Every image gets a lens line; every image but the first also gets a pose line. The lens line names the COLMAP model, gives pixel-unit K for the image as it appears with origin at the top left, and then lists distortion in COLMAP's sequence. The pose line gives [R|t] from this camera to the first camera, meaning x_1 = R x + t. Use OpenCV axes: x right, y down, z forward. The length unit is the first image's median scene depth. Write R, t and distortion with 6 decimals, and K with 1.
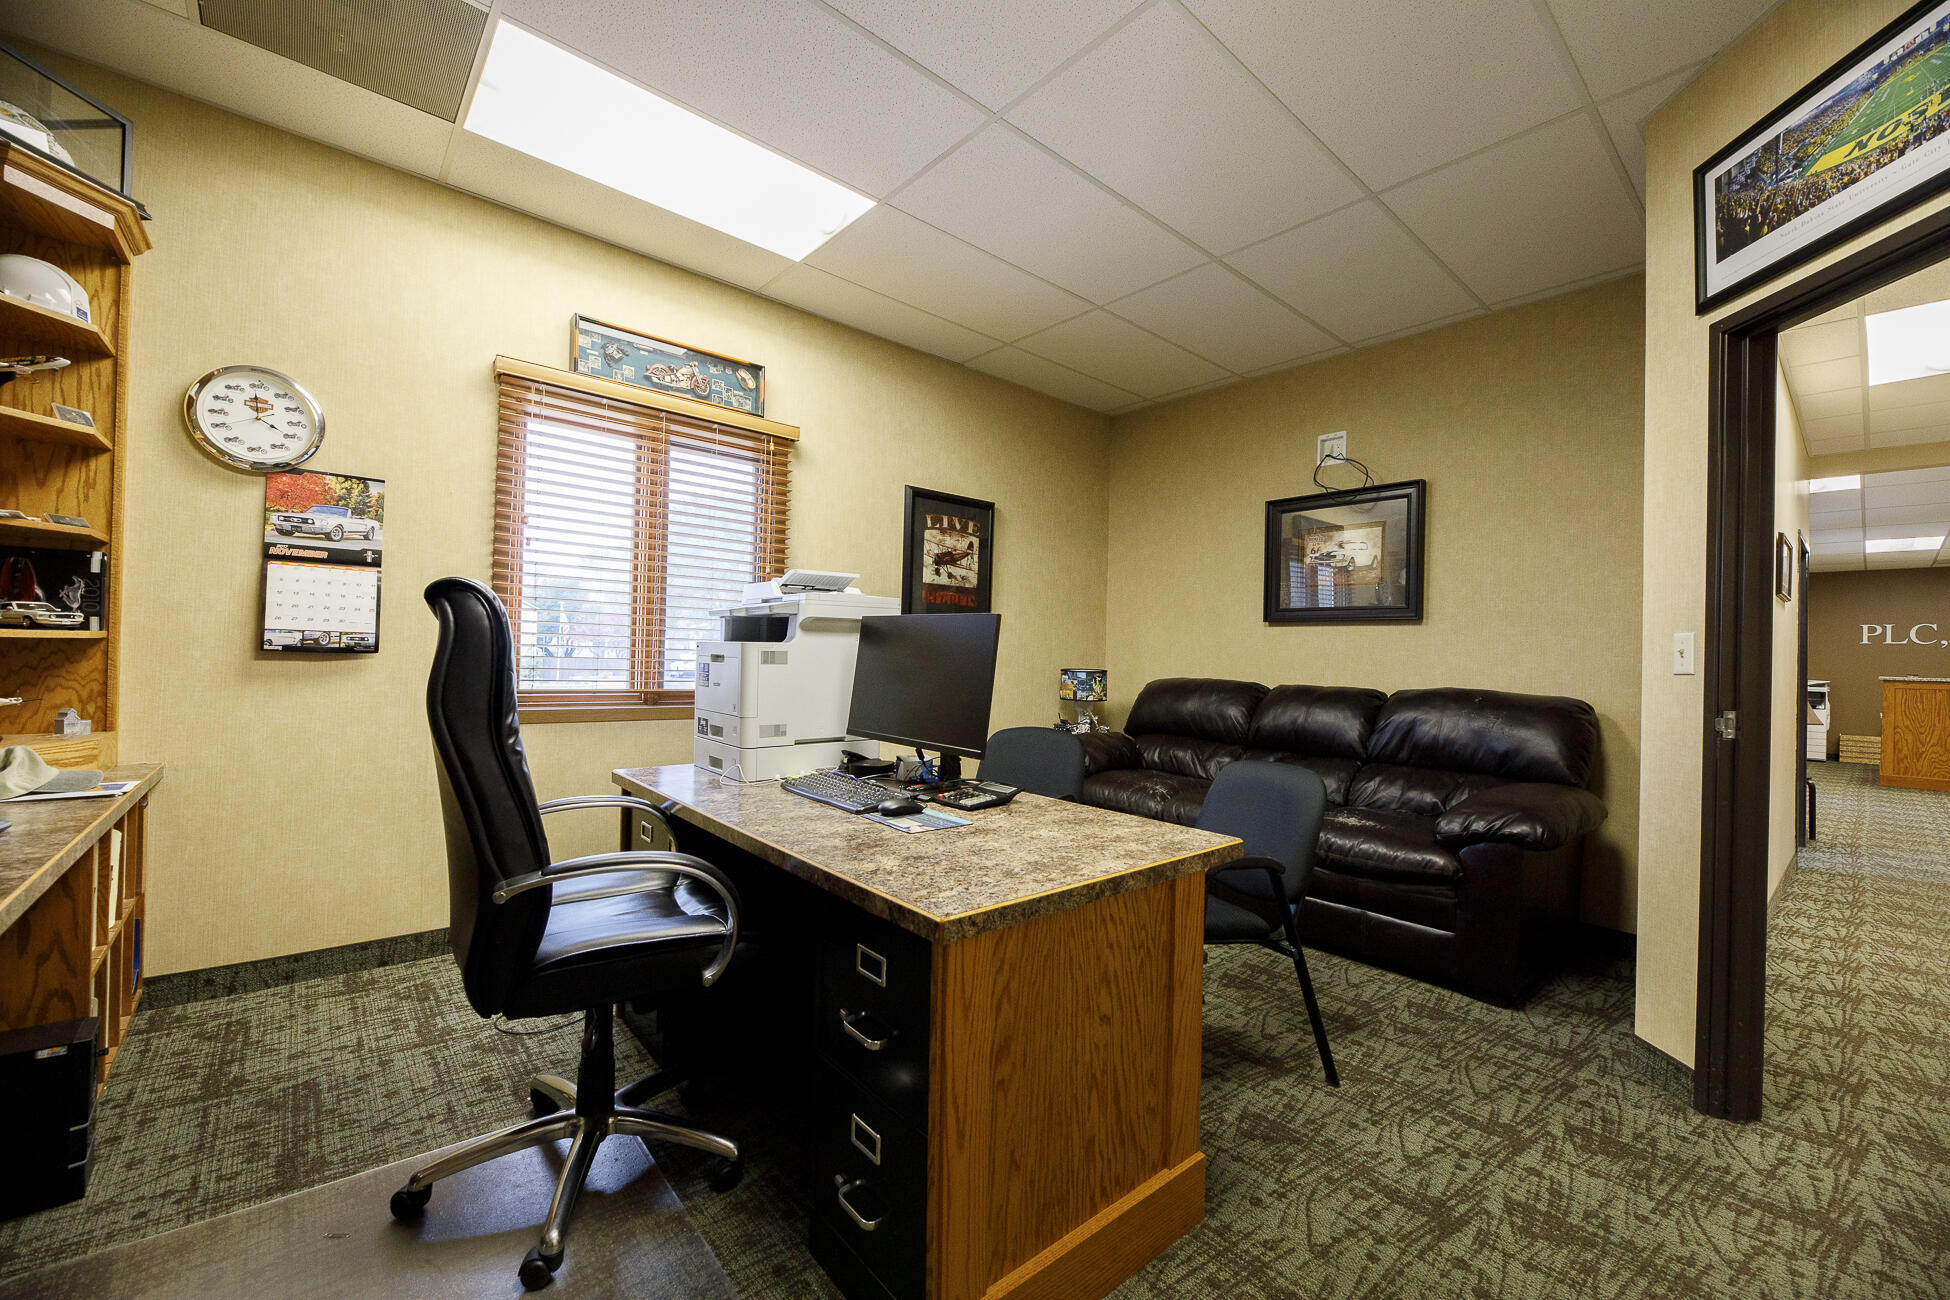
lens RADIAL K [[780.9, 0, 1016.7], [0, 780.9, 636.7], [0, 0, 1]] dist [0.017829, -0.000084]
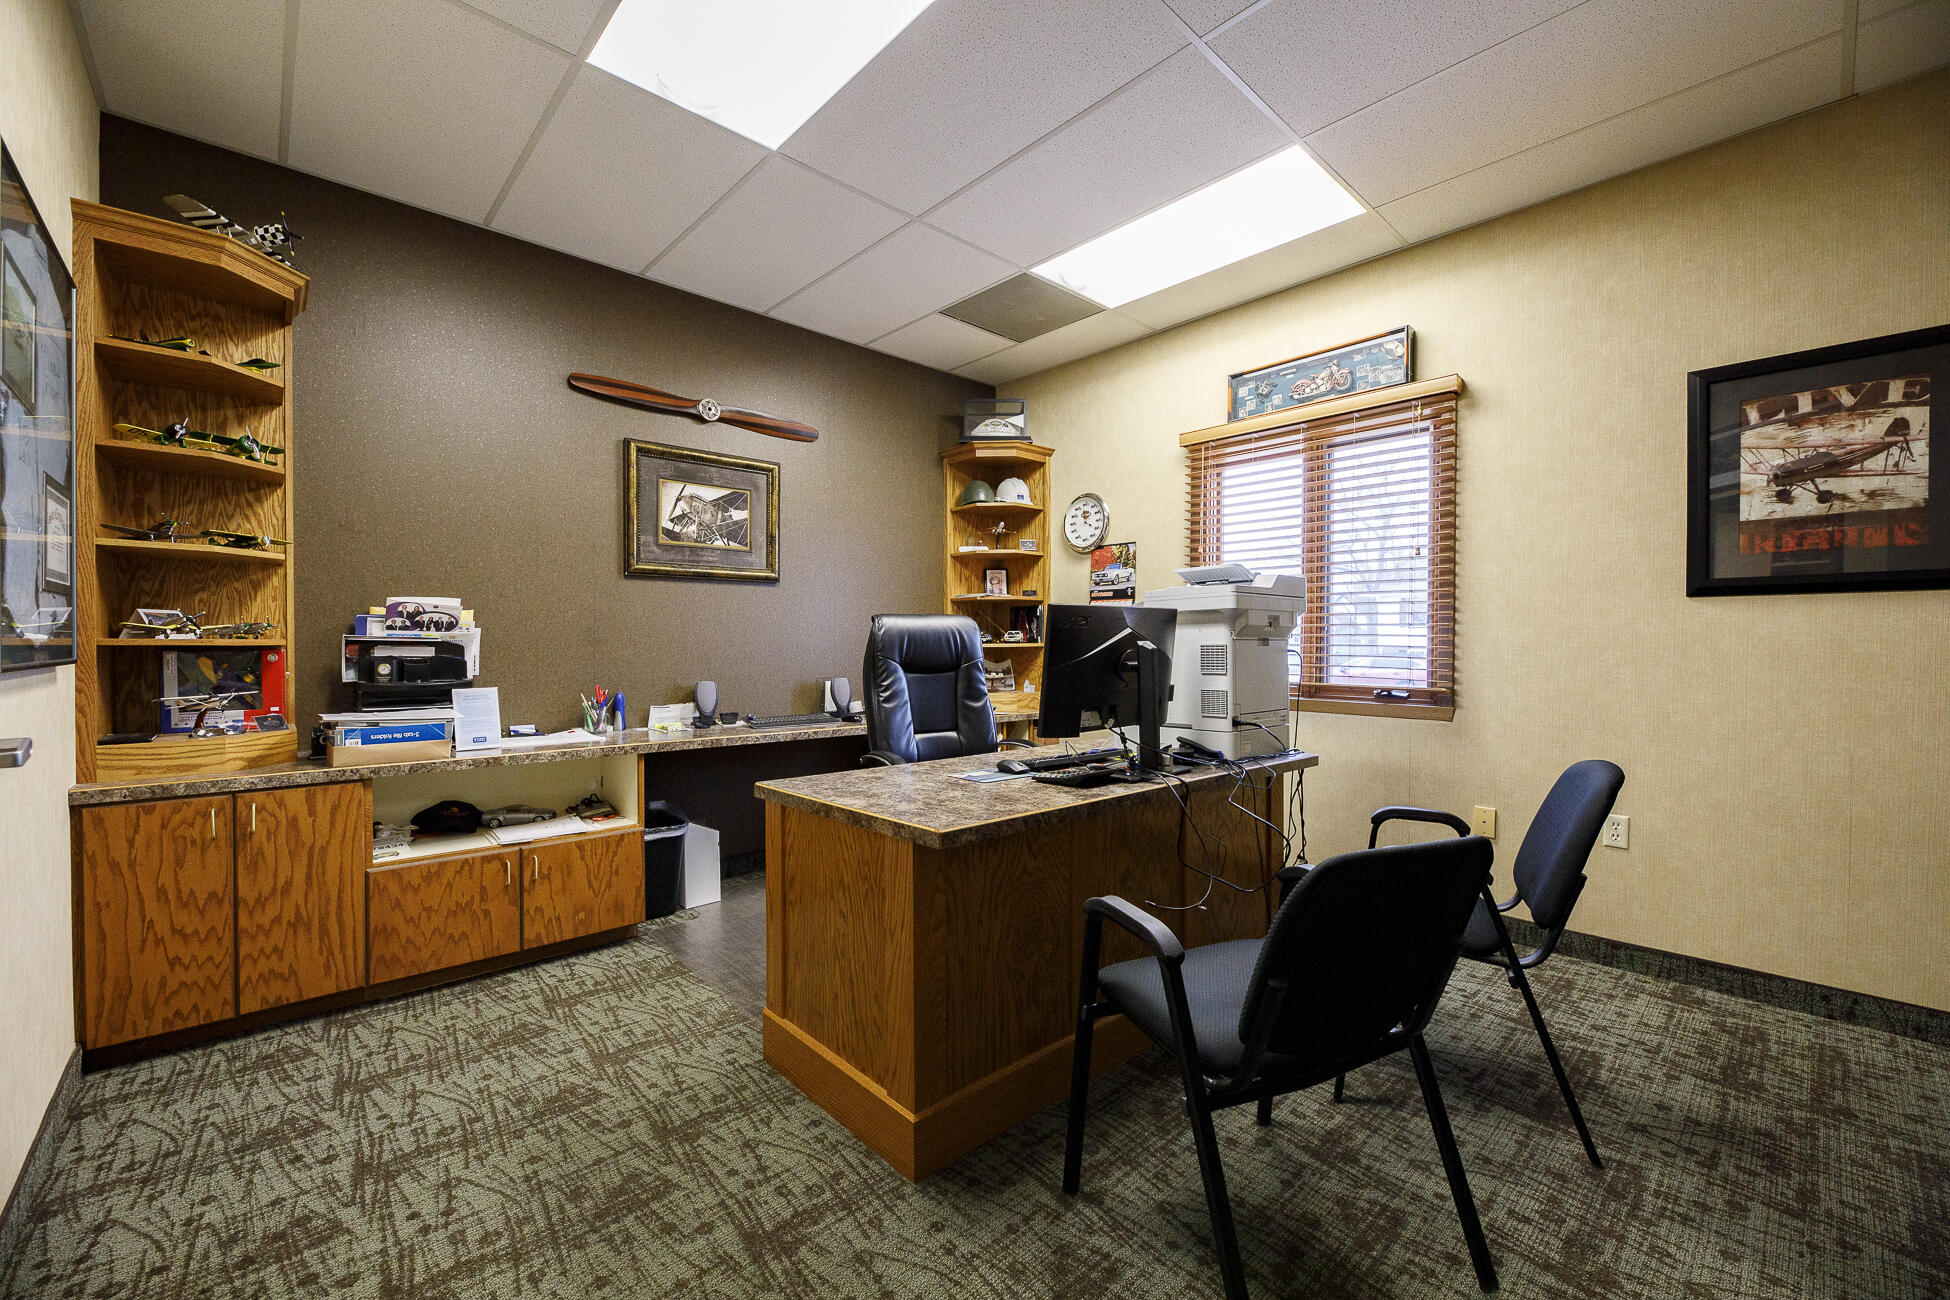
lens RADIAL K [[790.3, 0, 975.0], [0, 790.3, 650.0], [0, 0, 1]] dist [-0.015444, 0.000248]
pose [[0.003303, -0.023496, -0.999718, 0.560747], [0.024464, 0.999427, -0.023408, 0.033807], [0.999695, -0.024380, 0.003875, 0.494802]]
